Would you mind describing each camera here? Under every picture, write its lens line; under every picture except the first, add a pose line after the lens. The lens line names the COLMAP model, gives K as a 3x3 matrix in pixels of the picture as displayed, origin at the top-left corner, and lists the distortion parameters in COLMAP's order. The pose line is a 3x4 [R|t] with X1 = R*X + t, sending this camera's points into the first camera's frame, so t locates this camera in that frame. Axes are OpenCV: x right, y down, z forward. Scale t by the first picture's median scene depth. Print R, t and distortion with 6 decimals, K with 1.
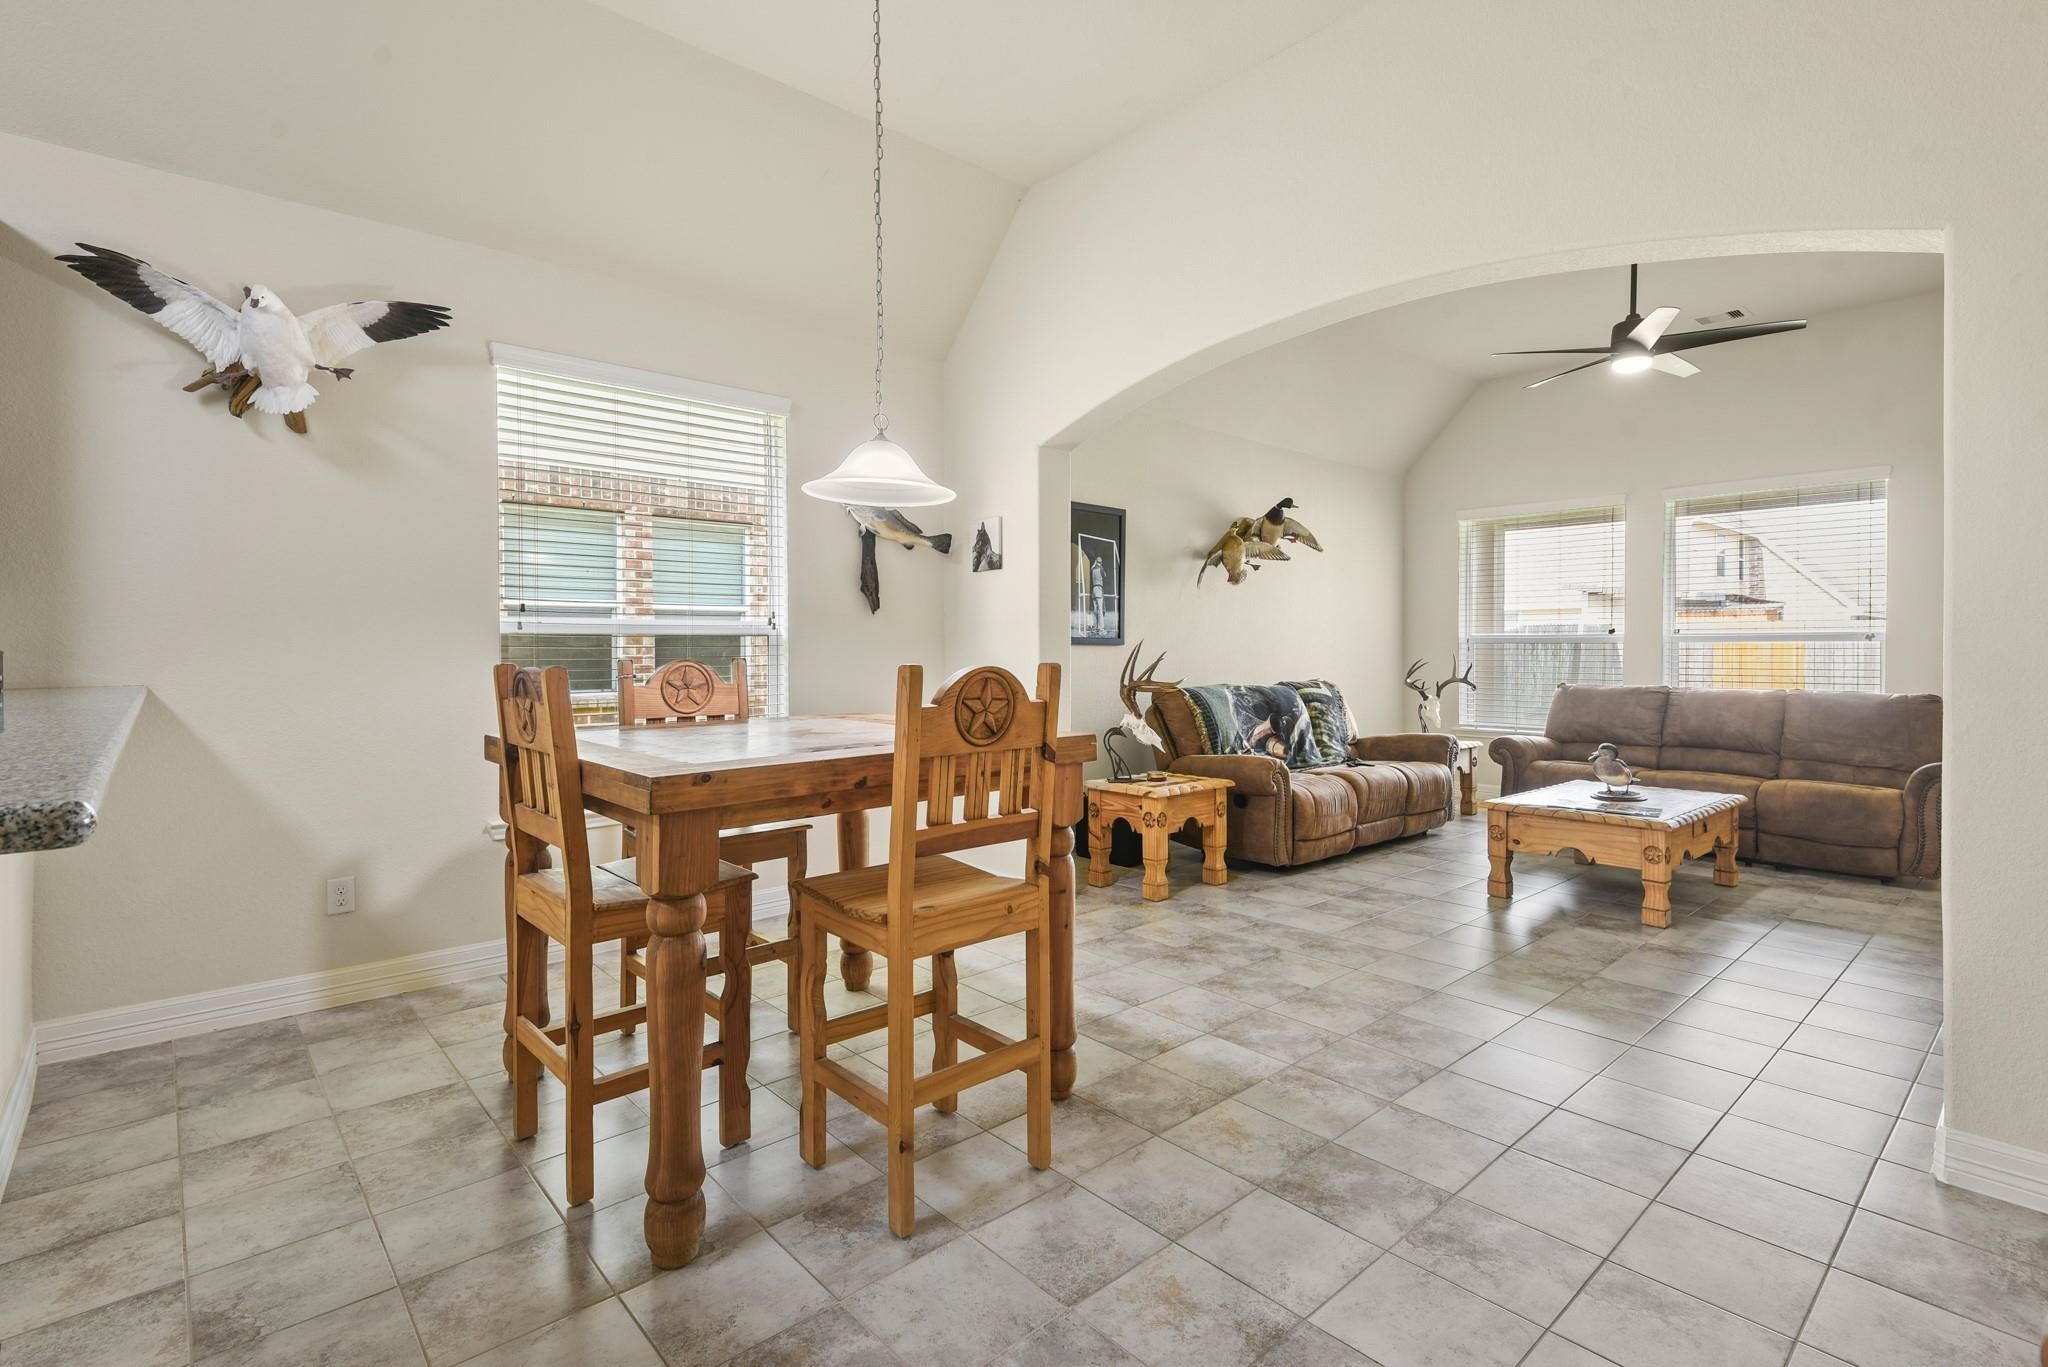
lens RADIAL K [[961.6, 0, 1017.3], [0, 961.6, 636.5], [0, 0, 1]] dist [0.000456, -0.000318]
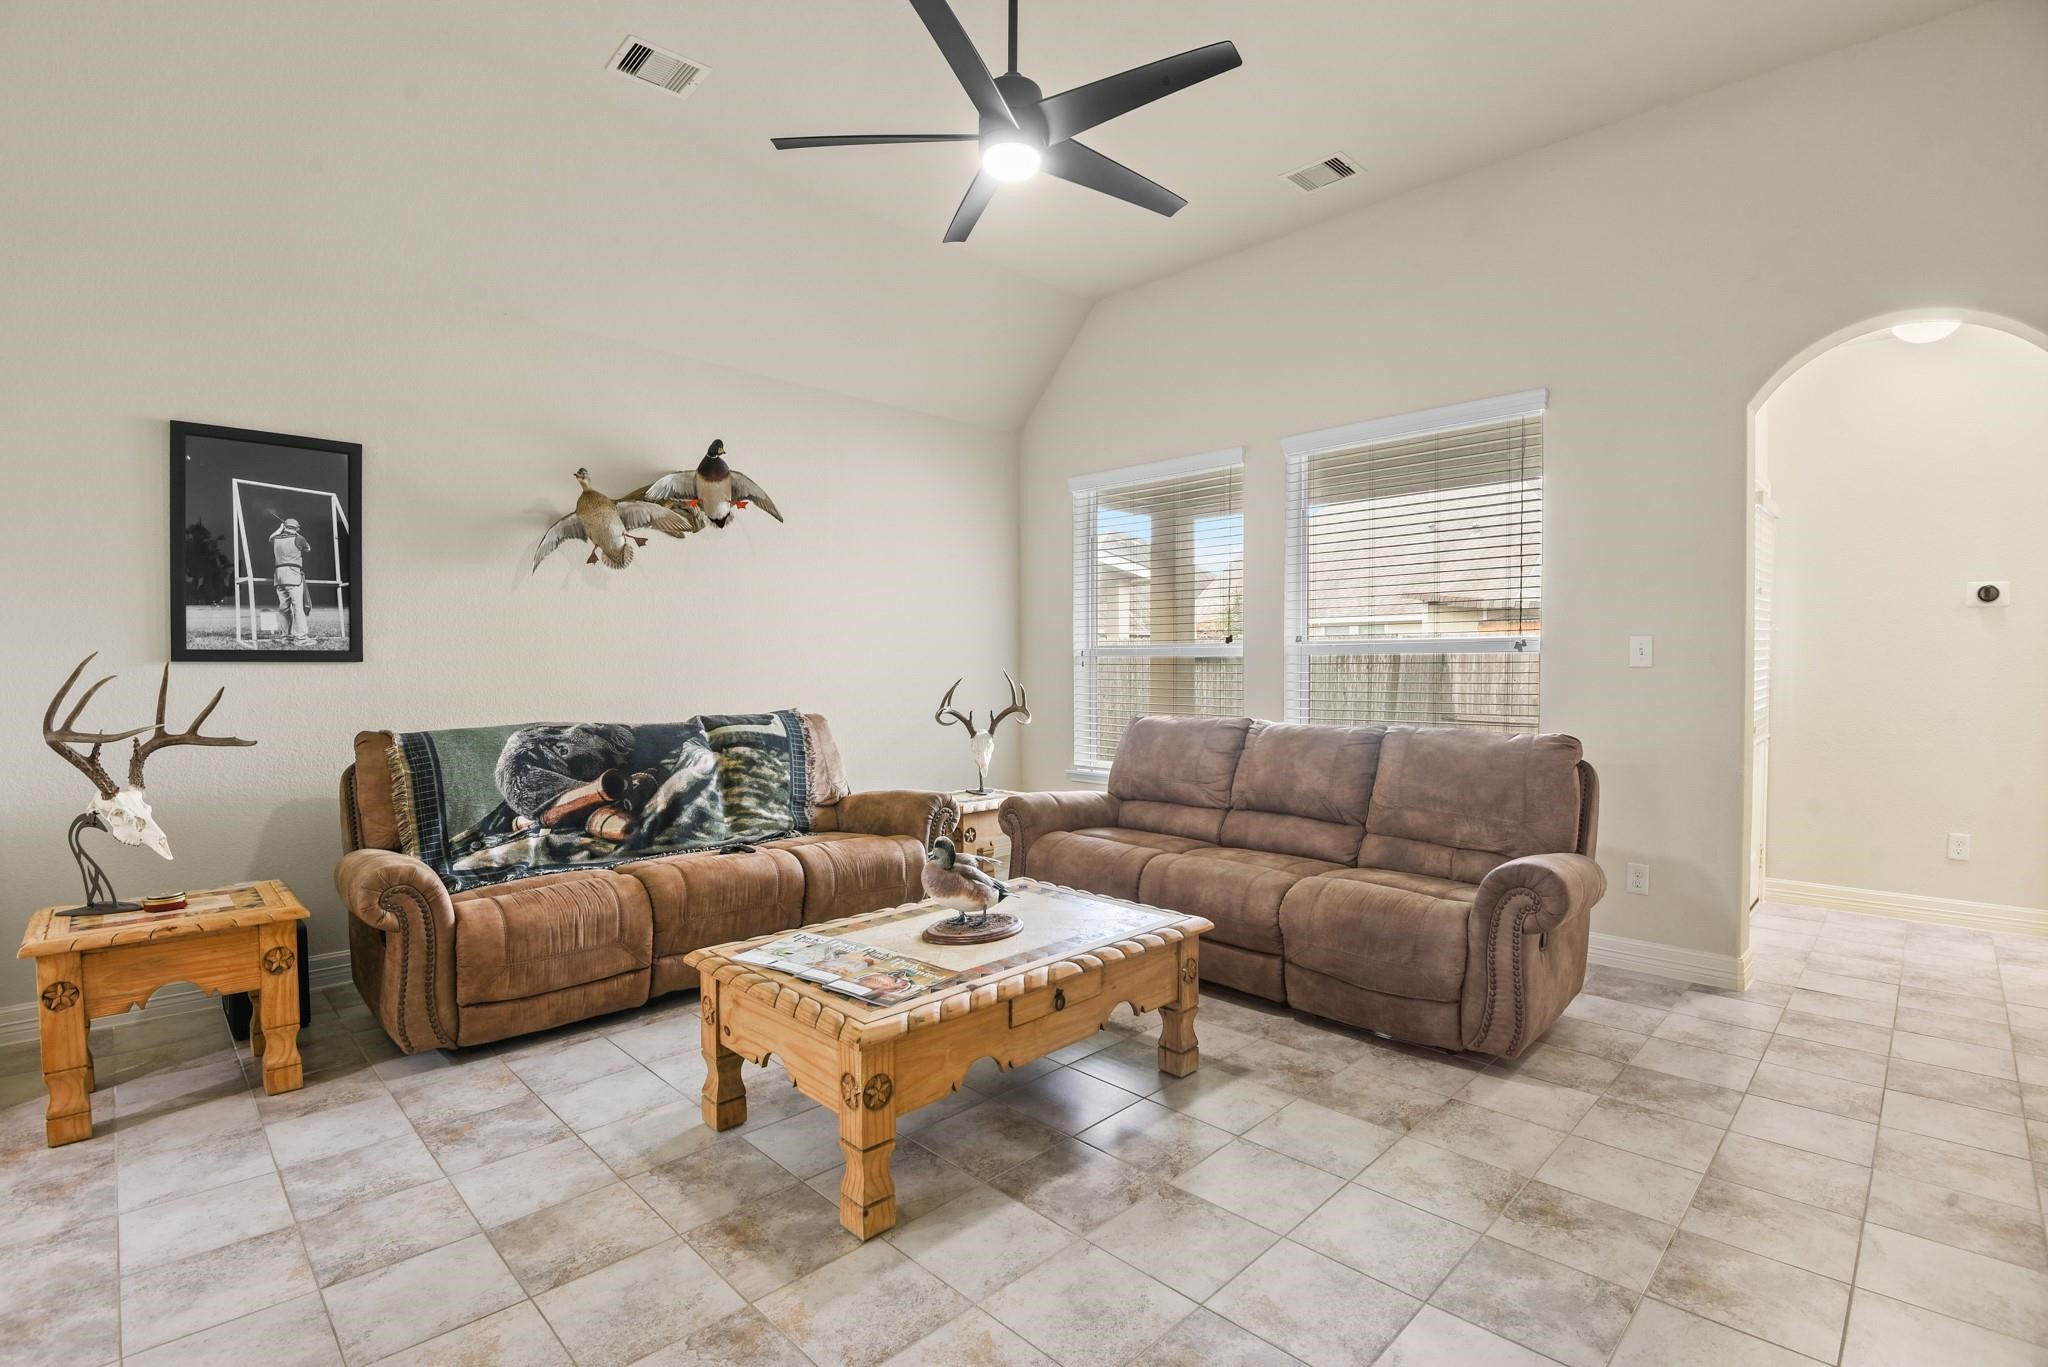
lens RADIAL K [[946.7, 0, 1024.0], [0, 946.7, 683.5], [0, 0, 1]] dist [0.000355, -0.000146]
pose [[0.997983, -0.006931, 0.063101, 0.509768], [0.004735, 0.999380, 0.034882, 0.003230], [-0.063303, -0.034513, 0.997397, 0.370886]]
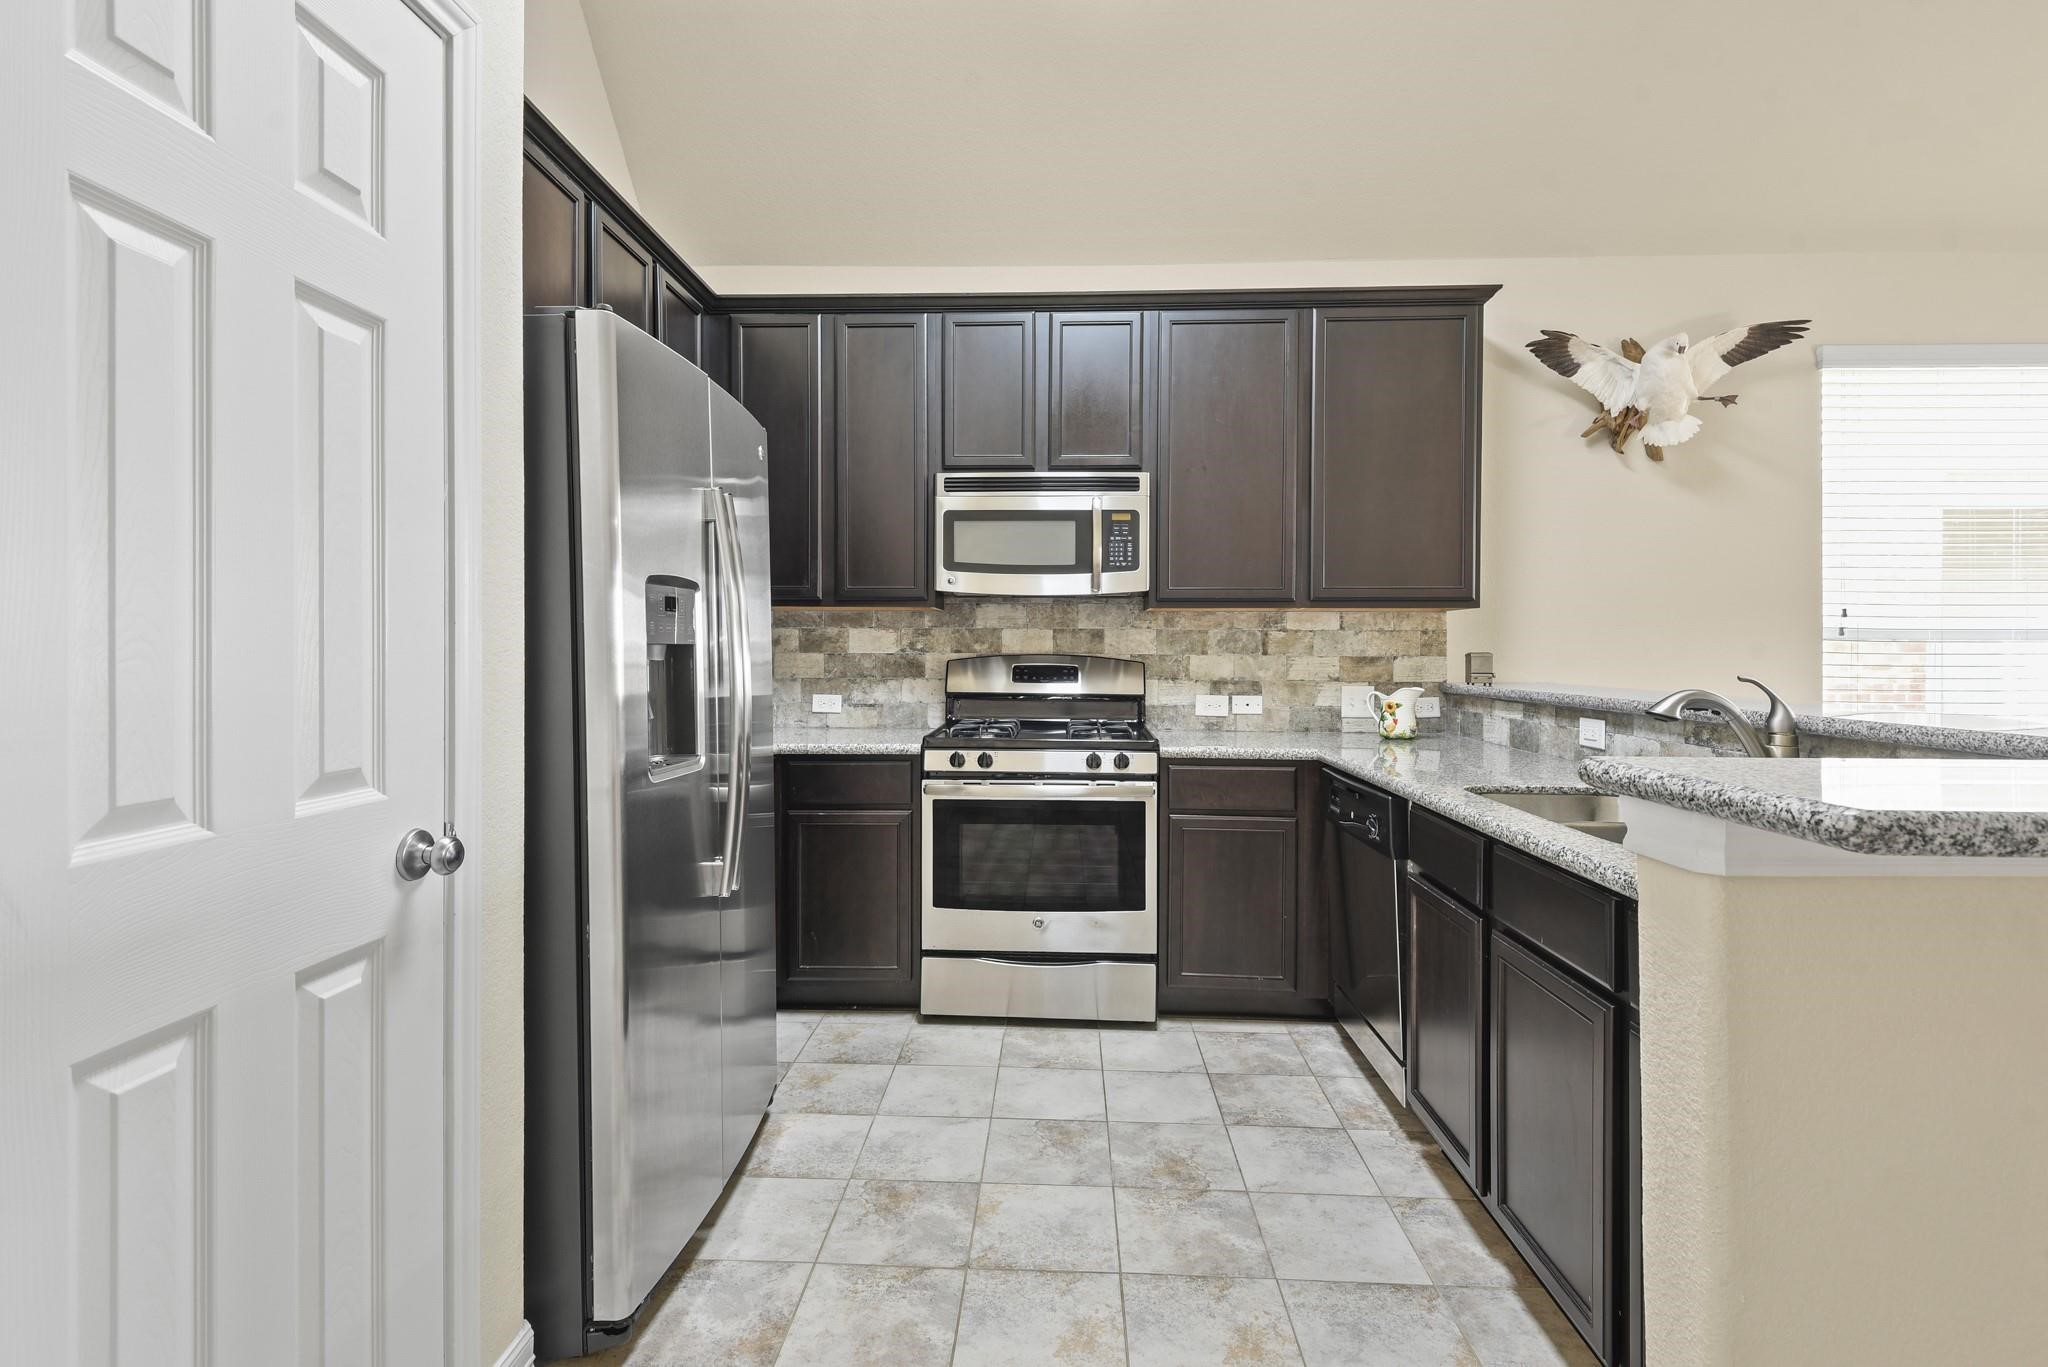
lens RADIAL K [[938.8, 0, 1023.8], [0, 938.8, 645.3], [0, 0, 1]] dist [-0.000384, -0.000111]
pose [[0.720465, 0.001820, -0.693489, -0.262932], [0.003694, 0.999972, 0.006462, -0.003121], [0.693481, -0.007217, 0.720438, -0.155033]]
